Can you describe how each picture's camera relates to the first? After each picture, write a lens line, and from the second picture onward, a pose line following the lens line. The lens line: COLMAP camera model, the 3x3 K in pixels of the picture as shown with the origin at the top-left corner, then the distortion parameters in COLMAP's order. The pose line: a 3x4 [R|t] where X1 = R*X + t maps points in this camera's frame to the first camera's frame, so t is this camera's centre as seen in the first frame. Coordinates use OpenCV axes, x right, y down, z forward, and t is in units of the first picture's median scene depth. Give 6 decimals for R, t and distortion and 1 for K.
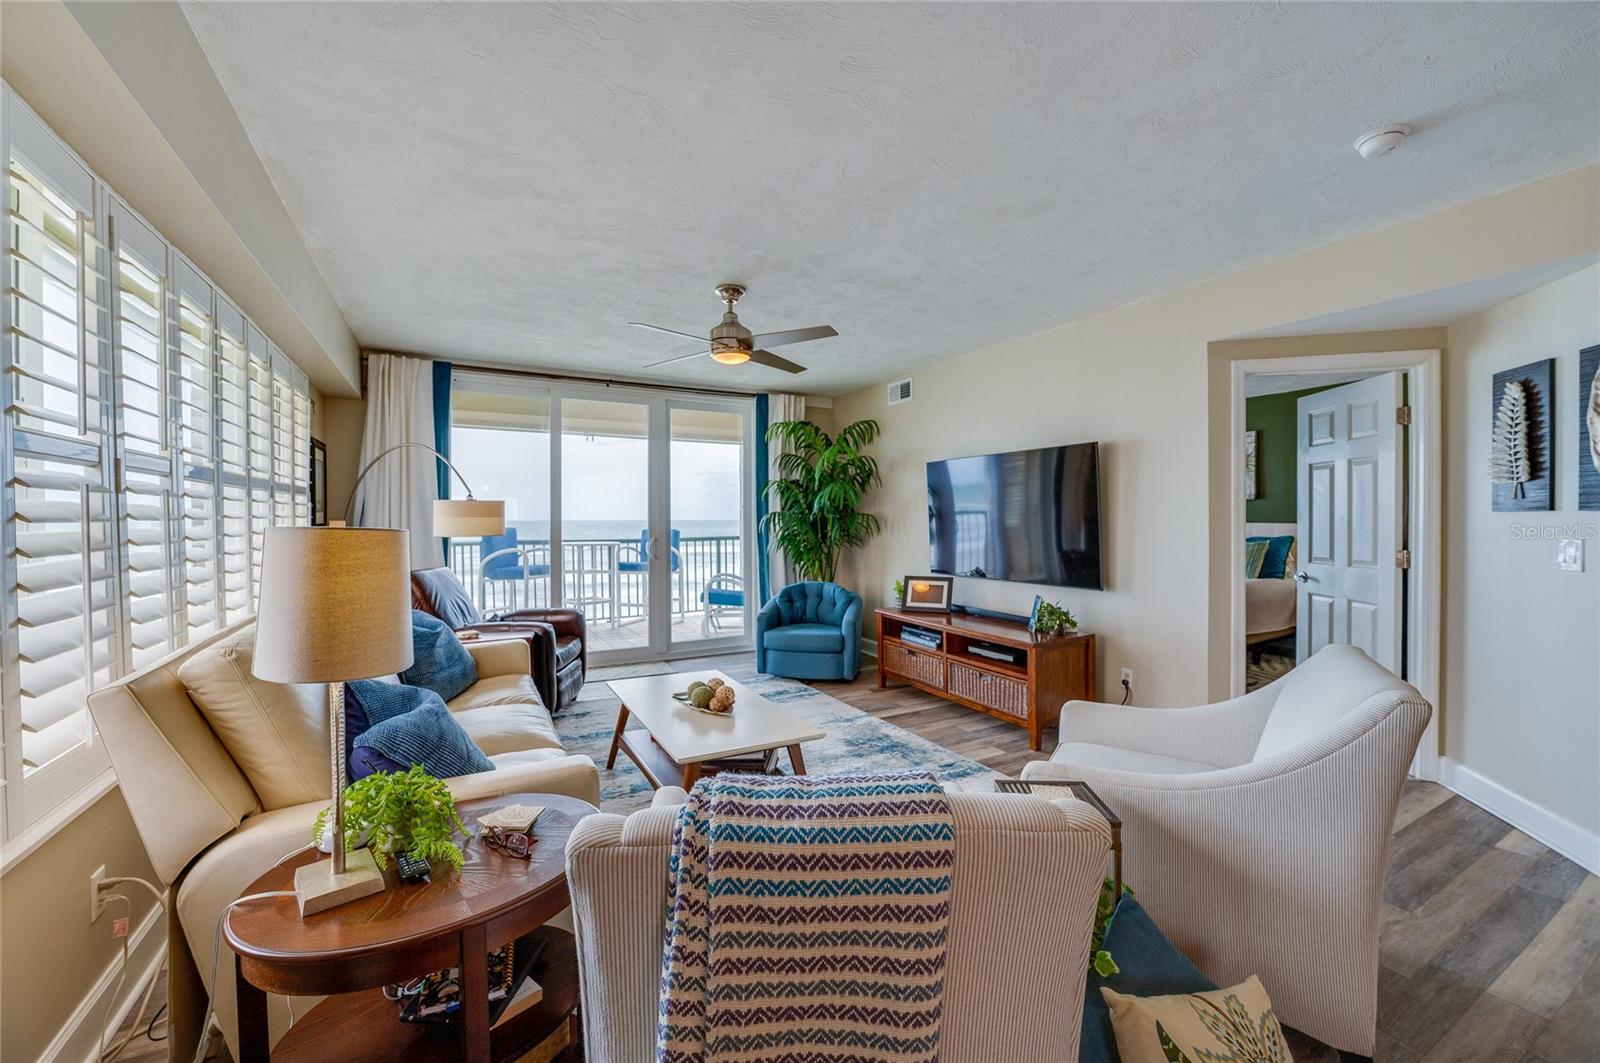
lens RADIAL K [[627.0, 0, 801.0], [0, 627.0, 521.2], [0, 0, 1]] dist [-0.000015, 0.000003]
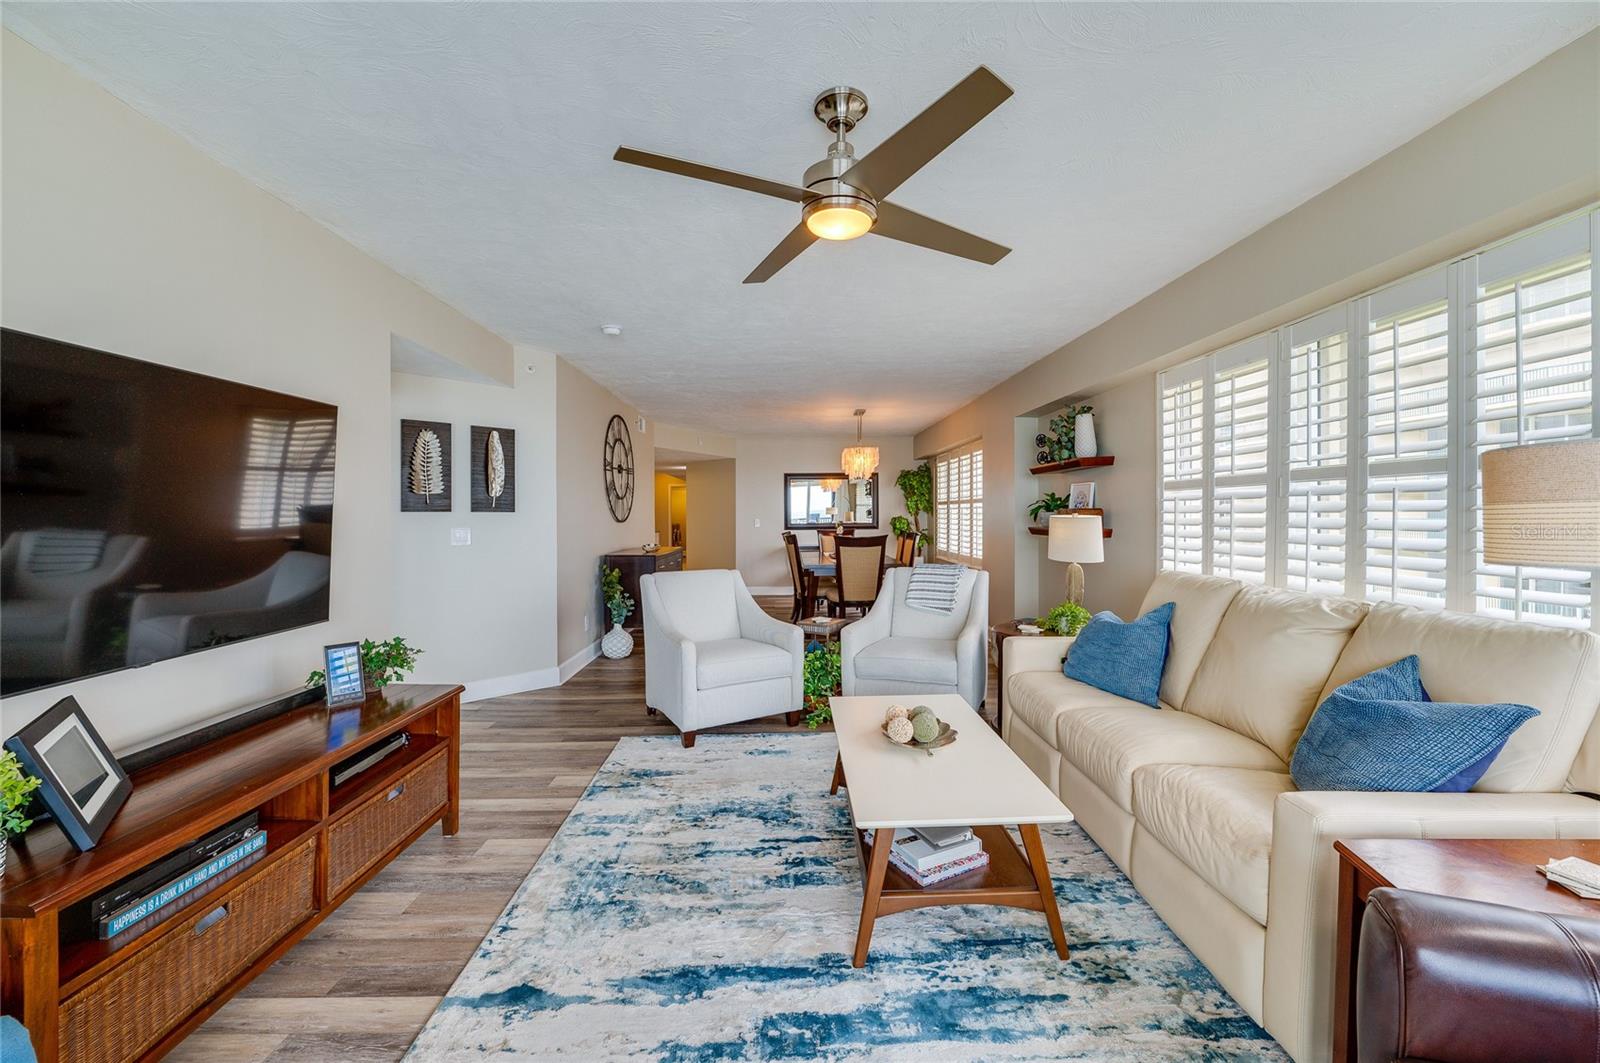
lens RADIAL K [[627.0, 0, 801.0], [0, 627.0, 521.2], [0, 0, 1]] dist [-0.000015, 0.000003]
pose [[-0.881307, 0.005902, 0.472508, -0.343721], [0.015212, 0.999758, 0.015884, -0.002246], [-0.472300, 0.021186, -0.881183, 1.514710]]
